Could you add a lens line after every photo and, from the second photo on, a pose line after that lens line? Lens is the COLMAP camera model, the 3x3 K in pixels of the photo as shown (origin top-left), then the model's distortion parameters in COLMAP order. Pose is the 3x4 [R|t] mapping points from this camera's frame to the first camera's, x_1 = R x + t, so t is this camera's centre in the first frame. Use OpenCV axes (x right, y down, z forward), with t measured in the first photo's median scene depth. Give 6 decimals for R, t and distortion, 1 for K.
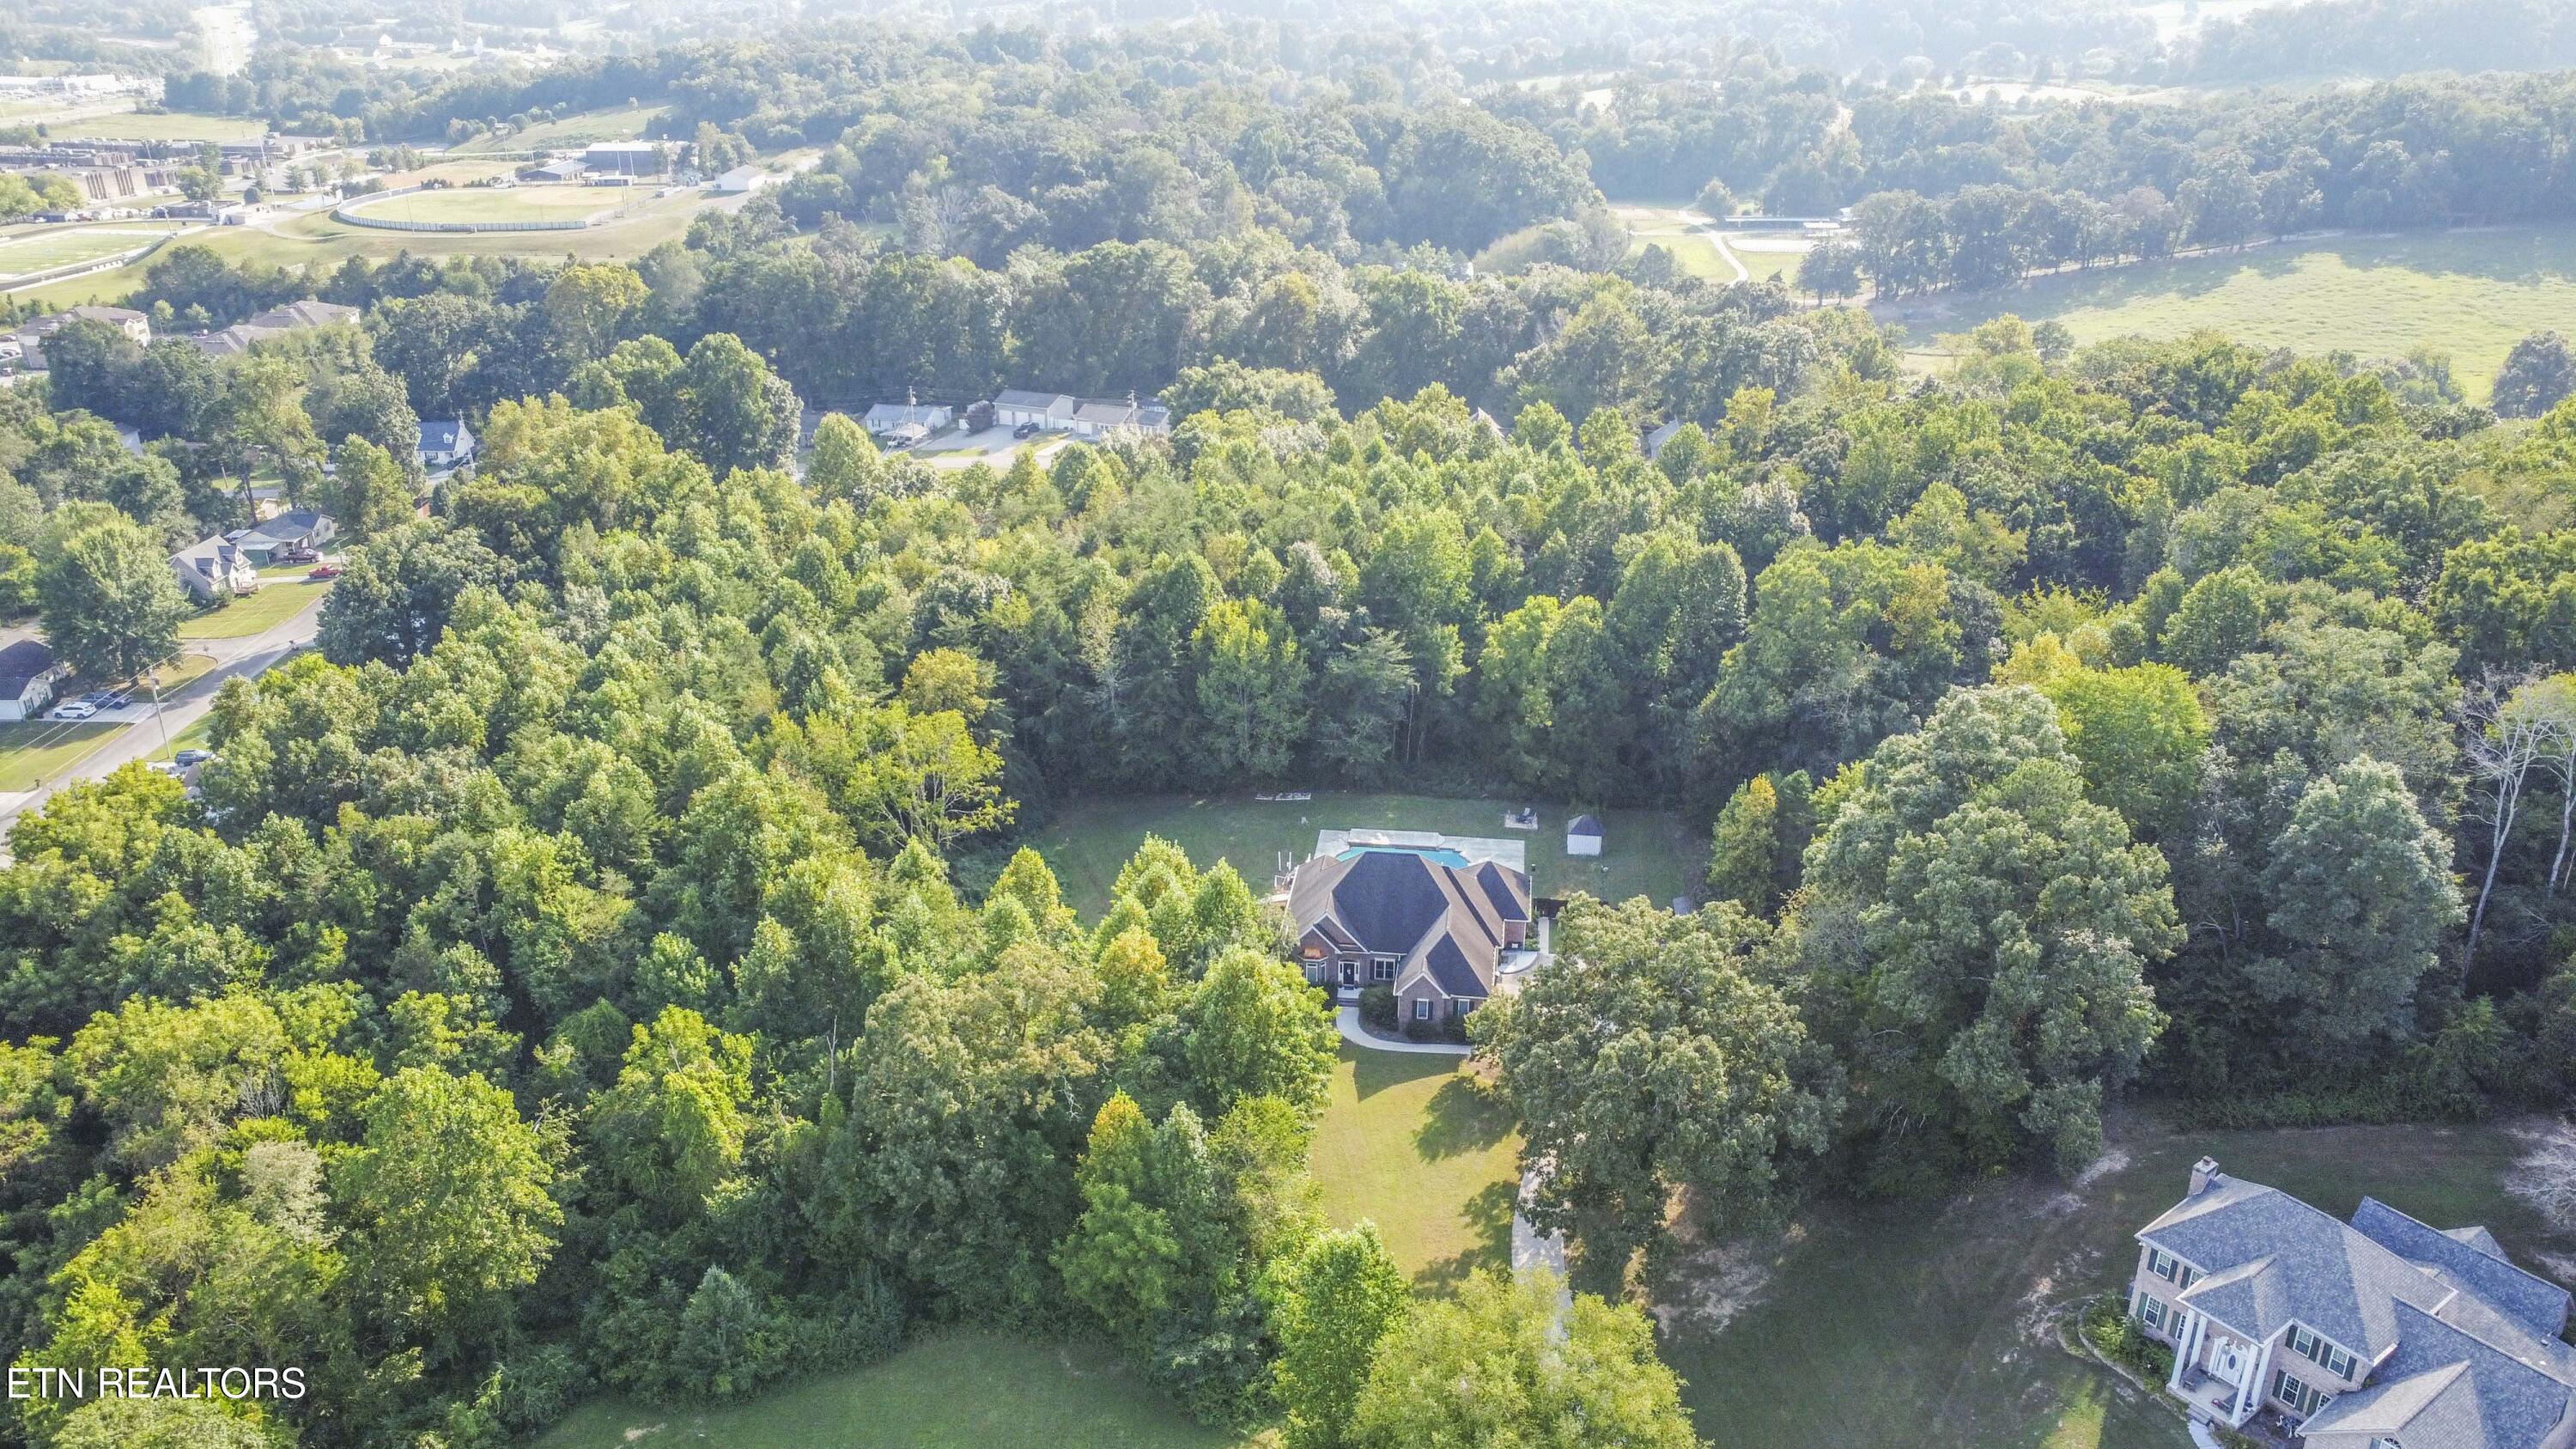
lens RADIAL K [[1880.5, 0, 1288.0], [0, 1880.5, 724.5], [0, 0, 1]] dist [-0.154830, 0.266150]
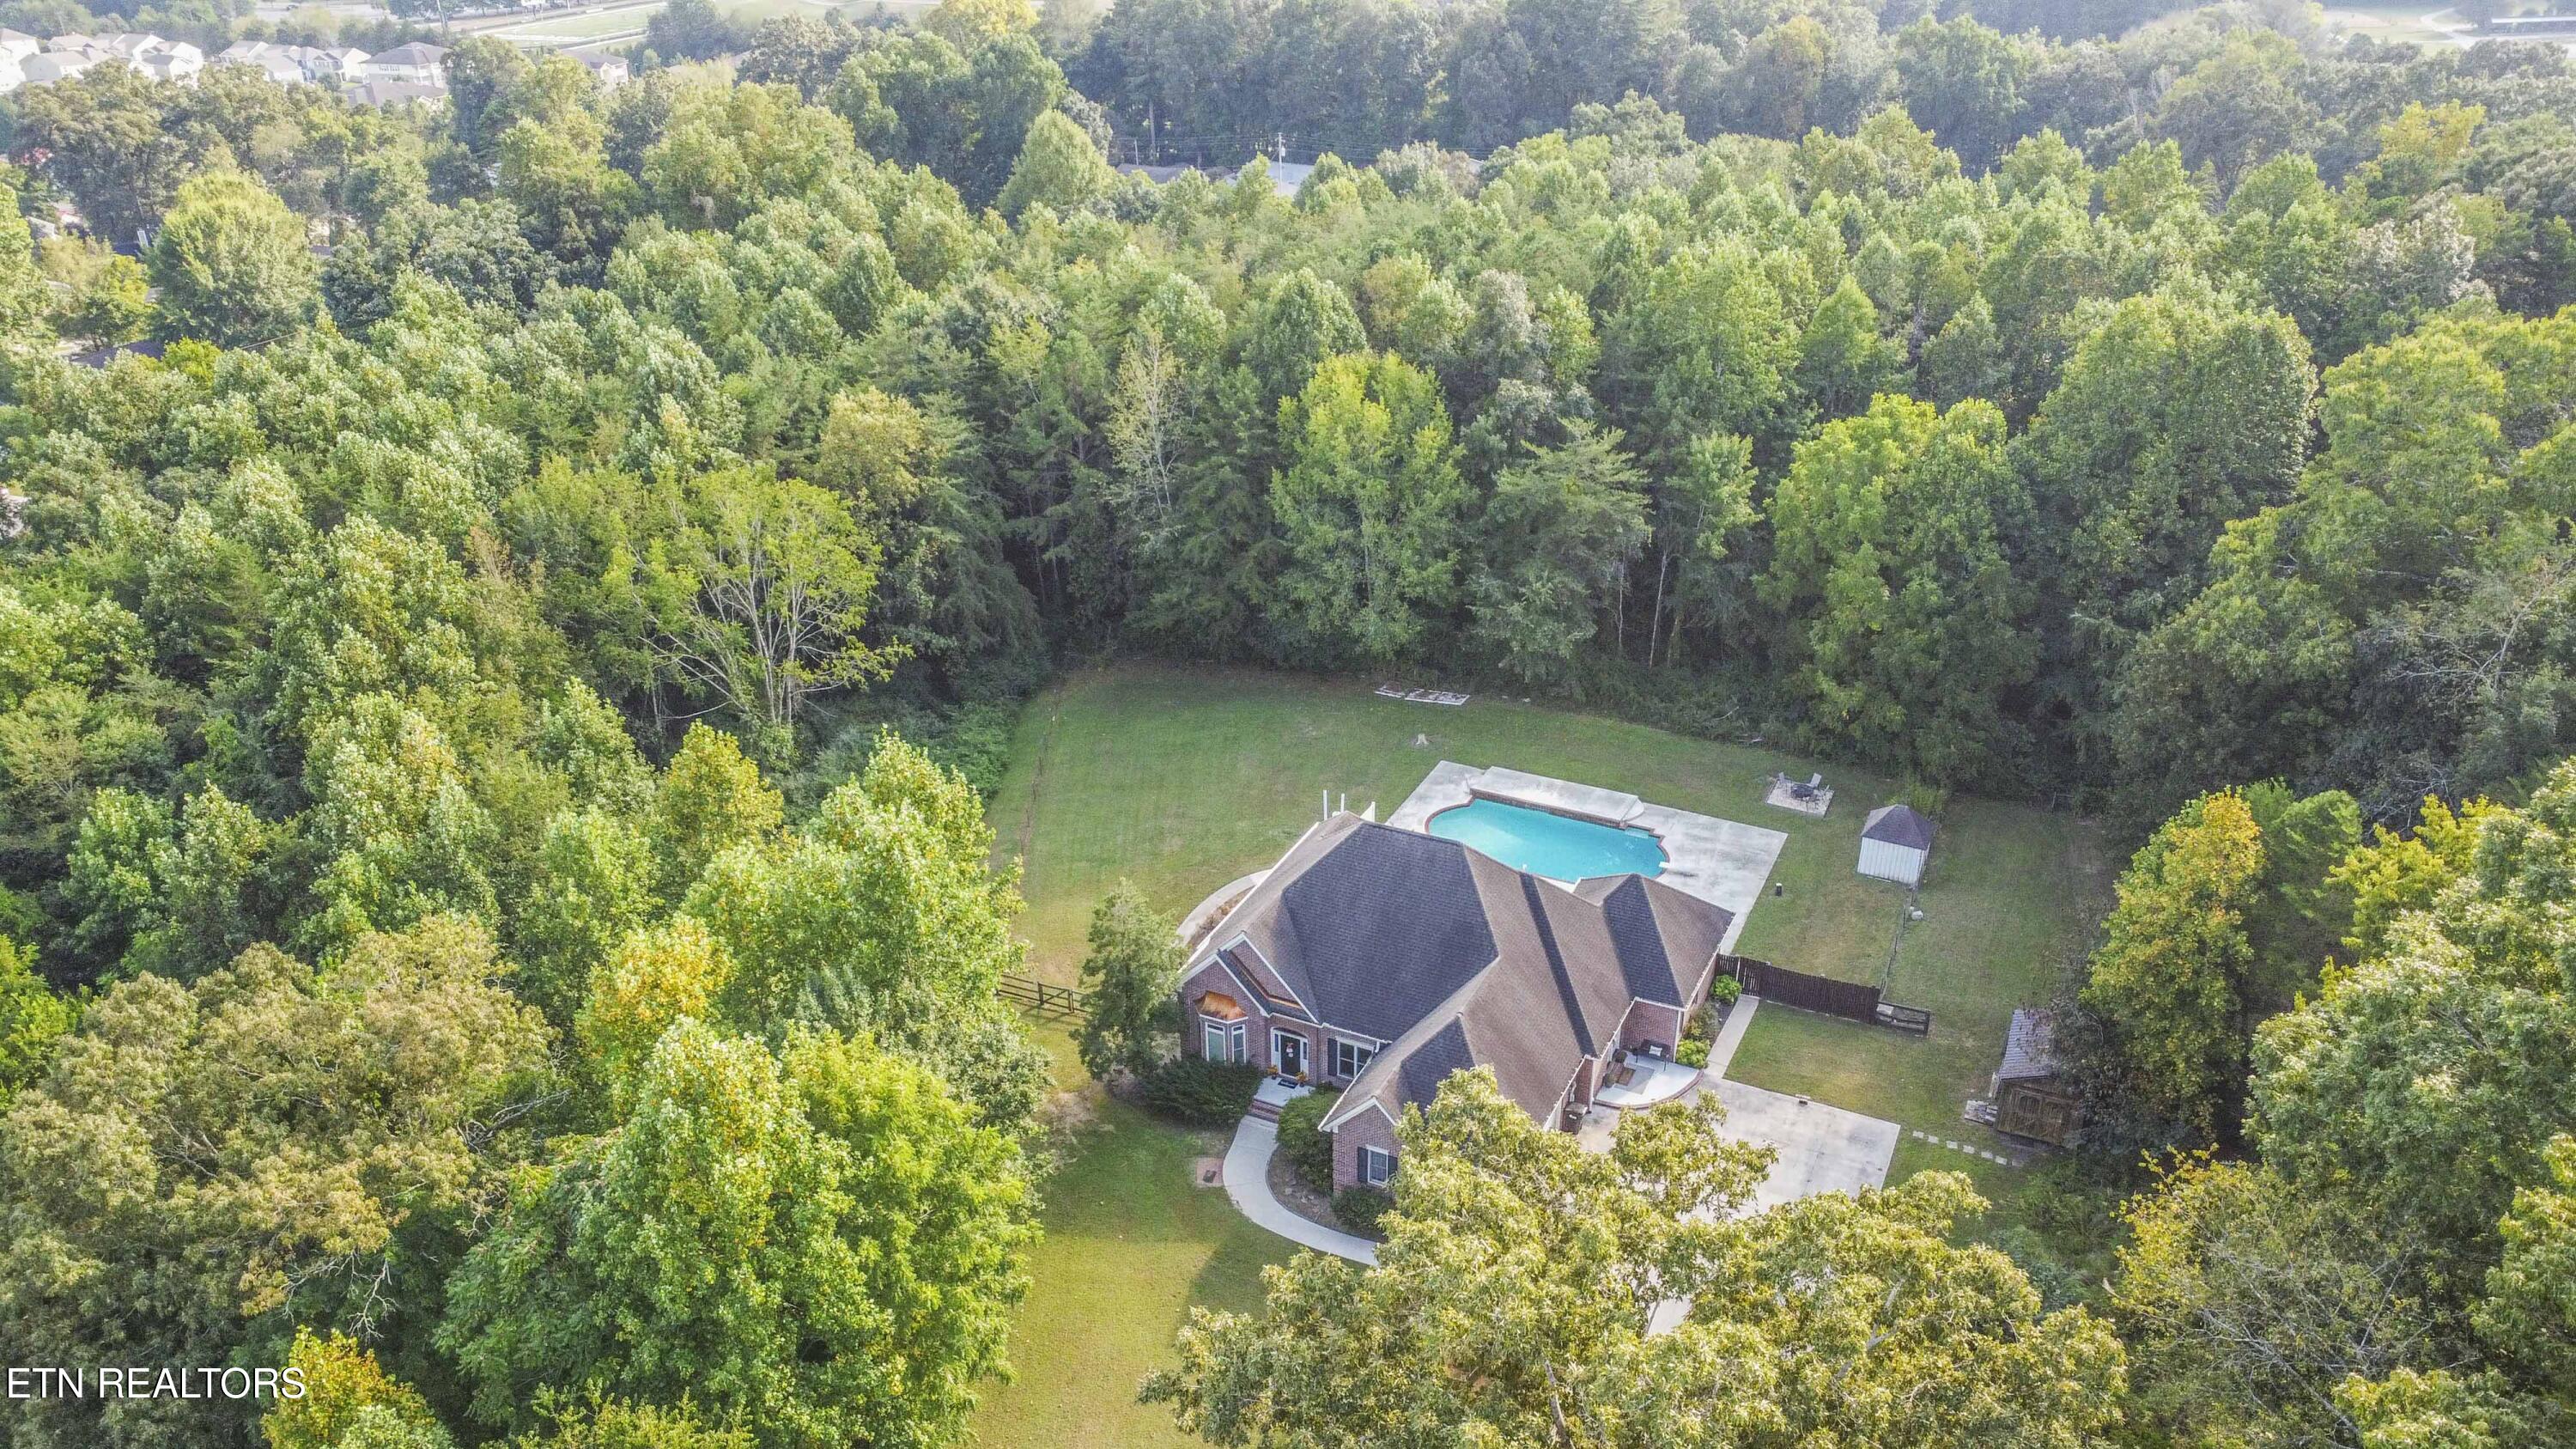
lens RADIAL K [[1880.5, 0, 1288.0], [0, 1880.5, 724.5], [0, 0, 1]] dist [-0.154830, 0.266150]
pose [[0.945387, 0.136239, -0.296114, 0.141114], [-0.114227, 0.989325, 0.090491, -0.001770], [0.305281, -0.051724, 0.950857, 0.431956]]
